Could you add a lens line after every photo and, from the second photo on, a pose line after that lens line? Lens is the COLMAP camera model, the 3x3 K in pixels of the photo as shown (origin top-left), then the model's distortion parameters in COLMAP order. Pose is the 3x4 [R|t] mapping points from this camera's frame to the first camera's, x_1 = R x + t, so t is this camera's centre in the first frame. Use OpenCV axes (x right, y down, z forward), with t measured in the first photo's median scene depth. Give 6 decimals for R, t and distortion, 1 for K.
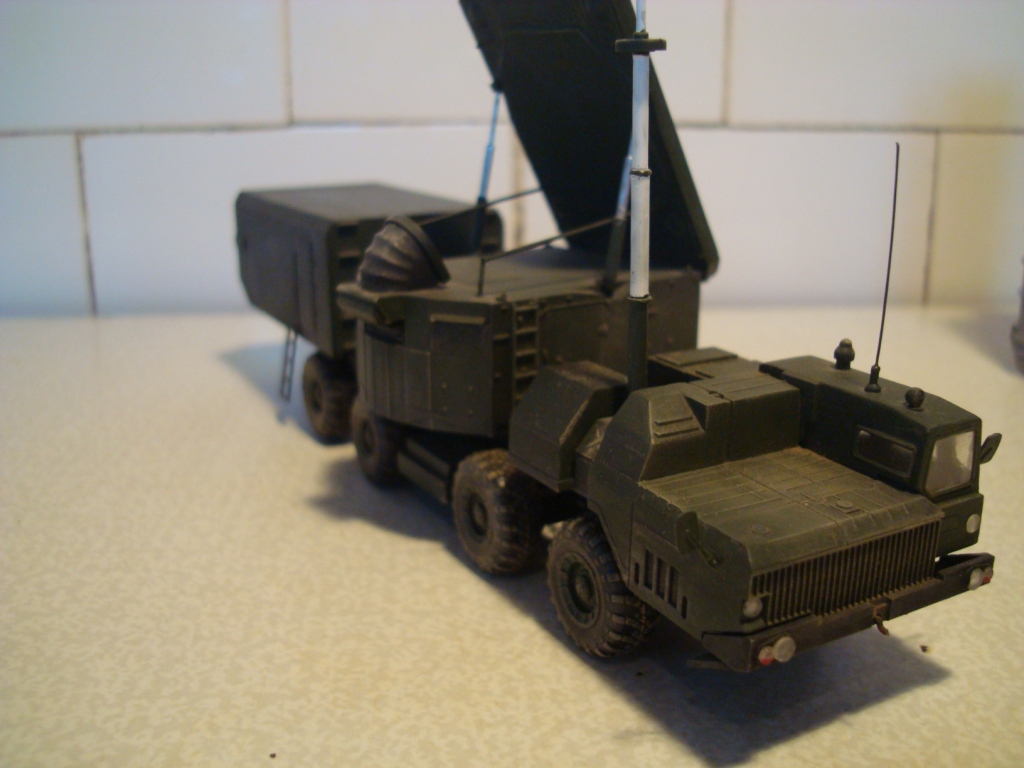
lens RADIAL K [[1067.7, 0, 512.0], [0, 1067.7, 384.0], [0, 0, 1]] dist [-0.113699, -0.014228]
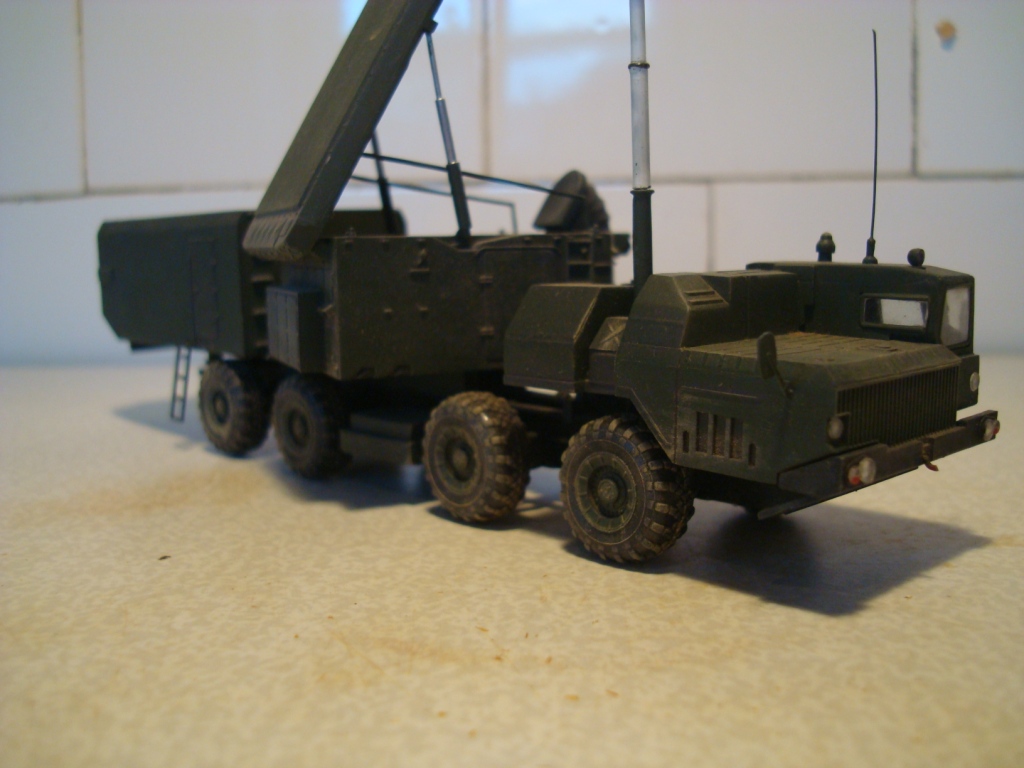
lens RADIAL K [[1067.7, 0, 512.0], [0, 1067.7, 384.0], [0, 0, 1]] dist [-0.113699, -0.014228]
pose [[0.971834, -0.047934, 0.230741, -0.264250], [0.081505, 0.987040, -0.138236, 0.250251], [-0.221124, 0.153149, 0.963146, 0.085135]]
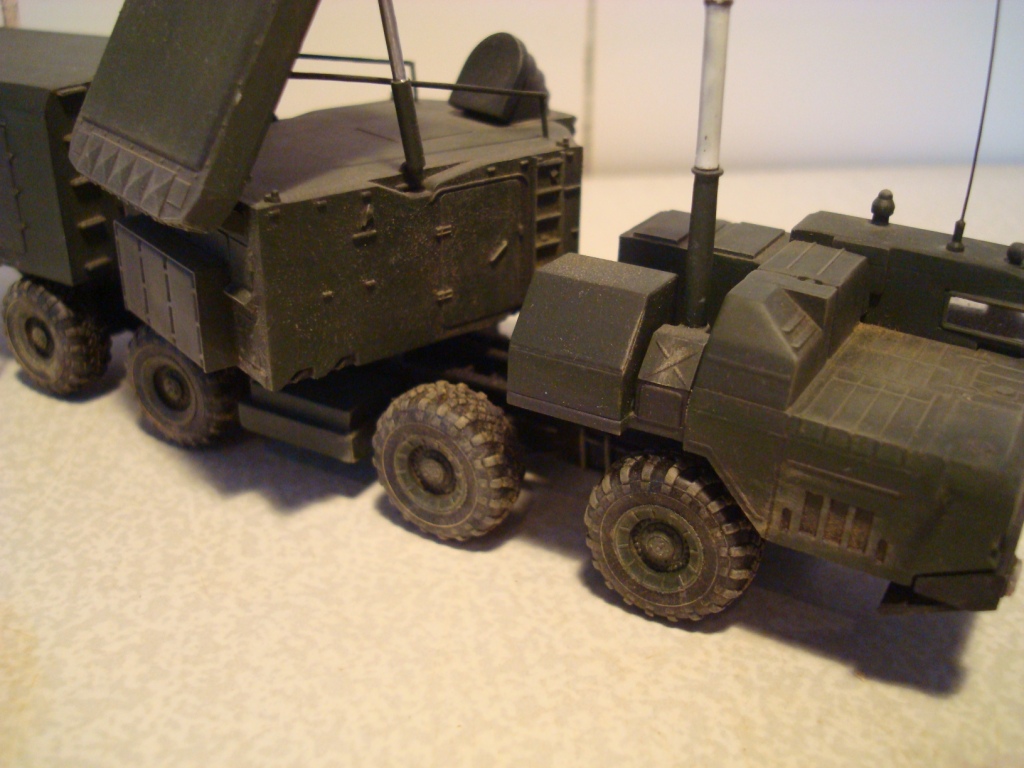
lens RADIAL K [[1067.7, 0, 512.0], [0, 1067.7, 384.0], [0, 0, 1]] dist [-0.113699, -0.014228]
pose [[0.871379, -0.205776, 0.445371, -0.401583], [0.126308, 0.971281, 0.201641, -0.110542], [-0.474073, -0.119452, 0.872345, 0.418738]]
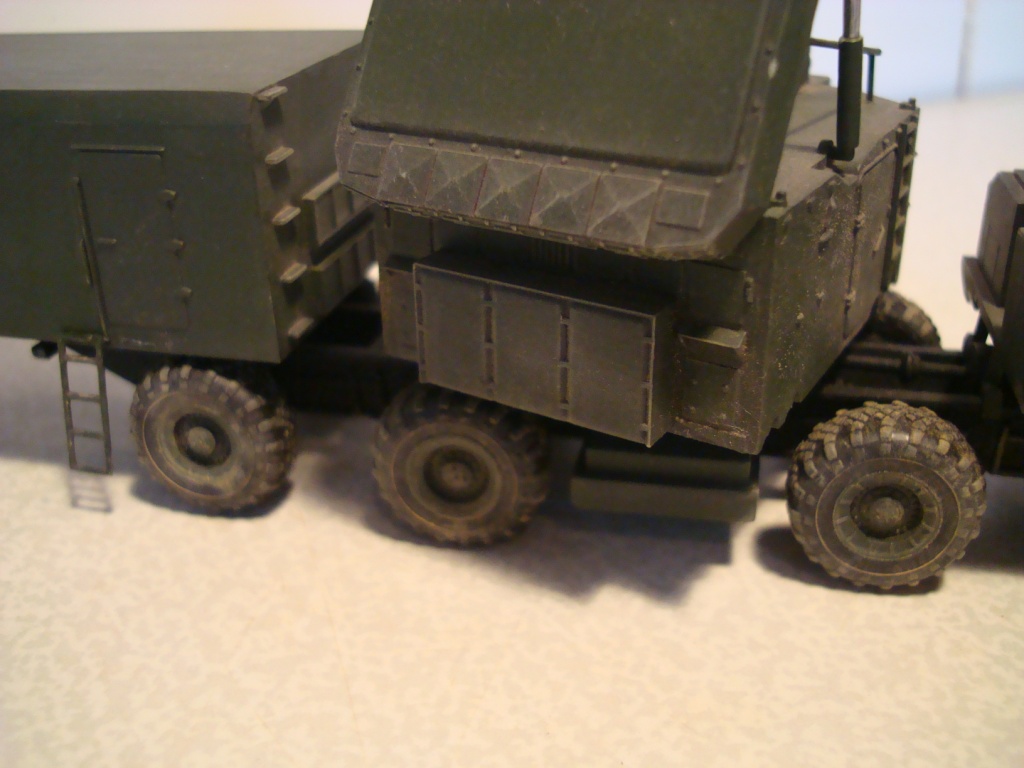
lens RADIAL K [[1070.1, 0, 512.9], [0, 1070.1, 360.2], [0, 0, 1]] dist [-0.126219, -0.005873]
pose [[0.679326, -0.330069, 0.655417, -0.726786], [0.228371, 0.943875, 0.238636, -0.209282], [-0.697398, -0.012433, 0.716577, 0.933921]]
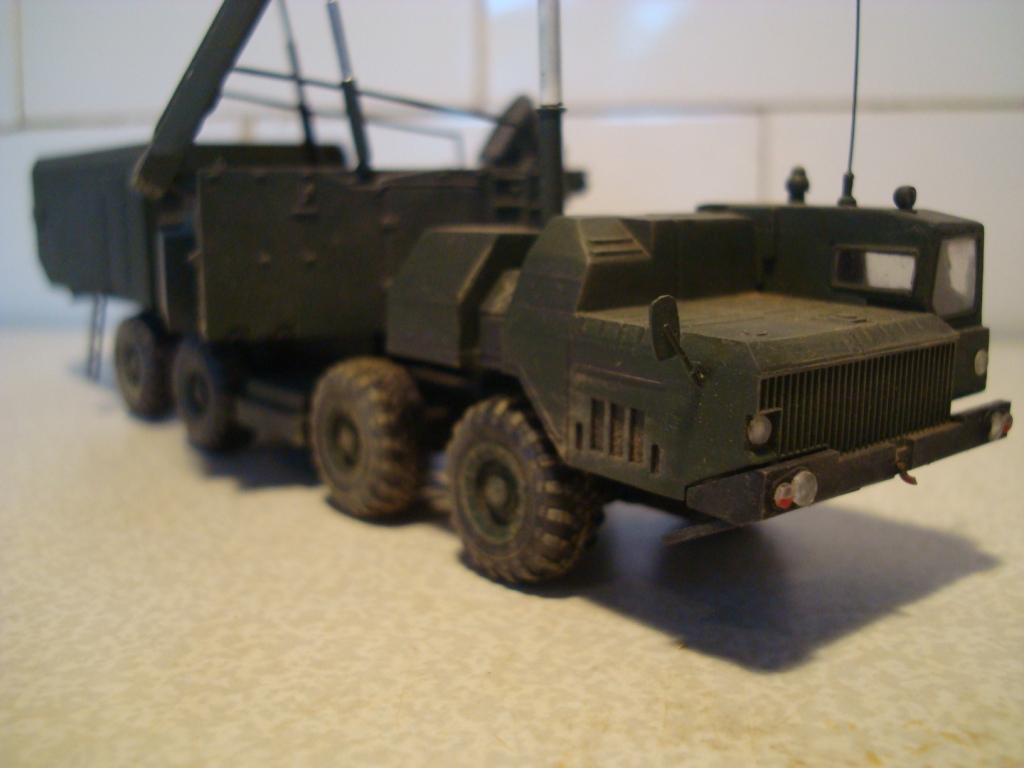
lens RADIAL K [[1061.9, 0, 512.0], [0, 1061.9, 384.0], [0, 0, 1]] dist [-0.114044, -0.020332]
pose [[0.985078, -0.039182, 0.167589, -0.052454], [0.055659, 0.993941, -0.094777, 0.211351], [-0.162861, 0.102690, 0.981291, 0.277467]]
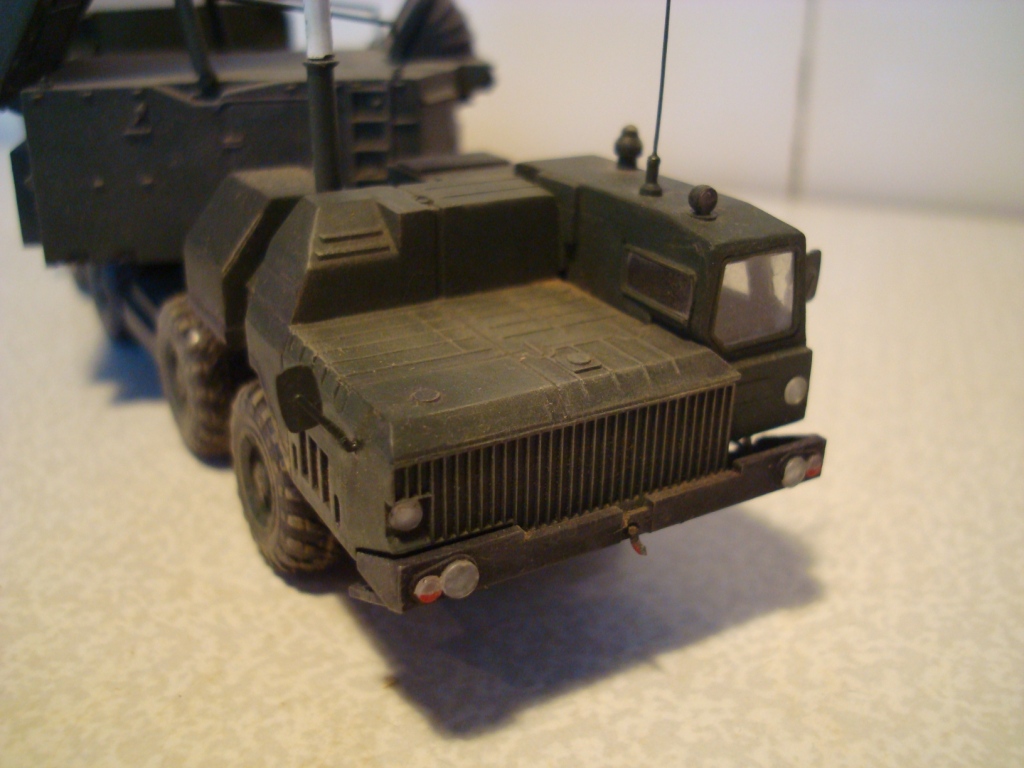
lens RADIAL K [[1067.7, 0, 512.0], [0, 1067.7, 384.0], [0, 0, 1]] dist [-0.113699, -0.014228]
pose [[0.999566, -0.000603, 0.029453, 0.241127], [-0.002869, 0.993042, 0.117724, 0.049266], [-0.029319, -0.117757, 0.992610, 0.321620]]
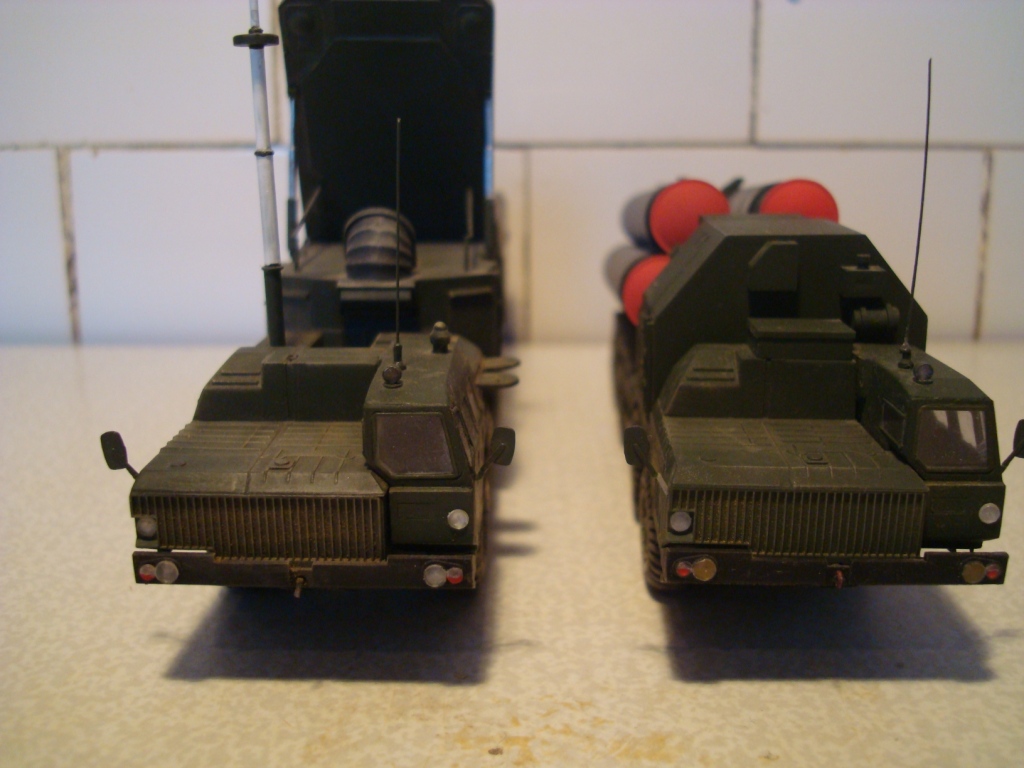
lens RADIAL K [[1061.9, 0, 512.0], [0, 1061.9, 384.0], [0, 0, 1]] dist [-0.114044, -0.020332]
pose [[0.864960, 0.119412, -0.487426, 0.957768], [-0.139001, 0.990284, -0.004060, 0.010539], [0.482205, 0.071264, 0.873155, 0.184480]]
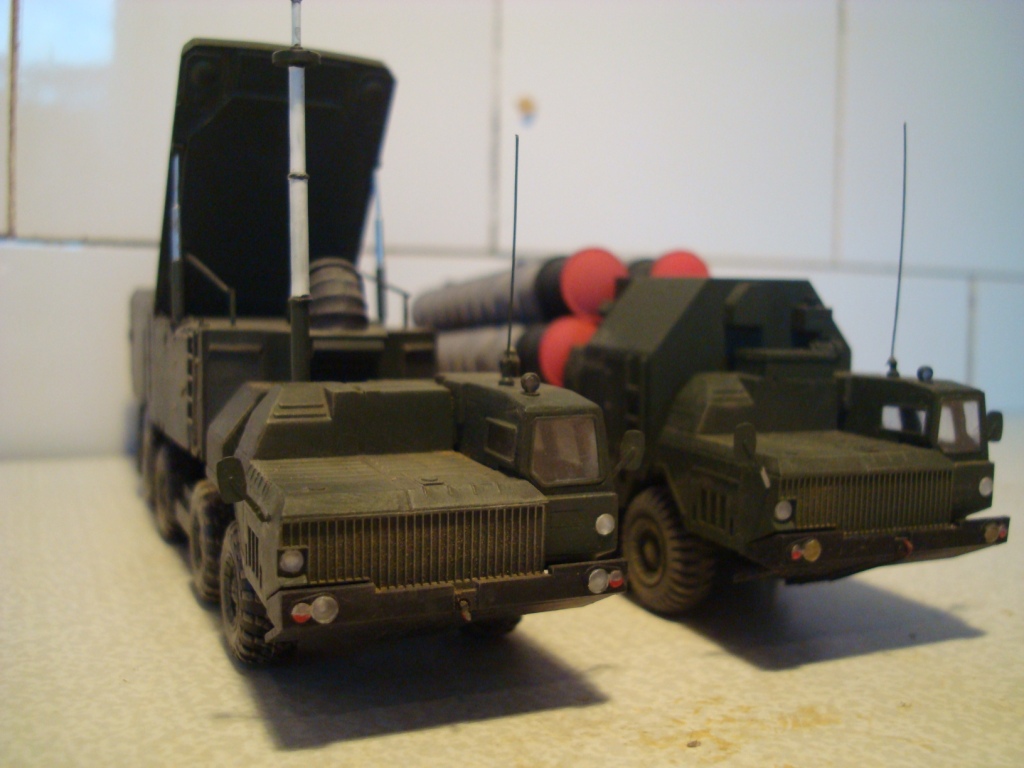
lens RADIAL K [[1067.7, 0, 512.0], [0, 1067.7, 384.0], [0, 0, 1]] dist [-0.113699, -0.014228]
pose [[0.995918, 0.029600, -0.085266, 0.447266], [-0.045563, 0.980366, -0.191850, 0.202421], [0.077913, 0.194952, 0.977713, 0.031162]]
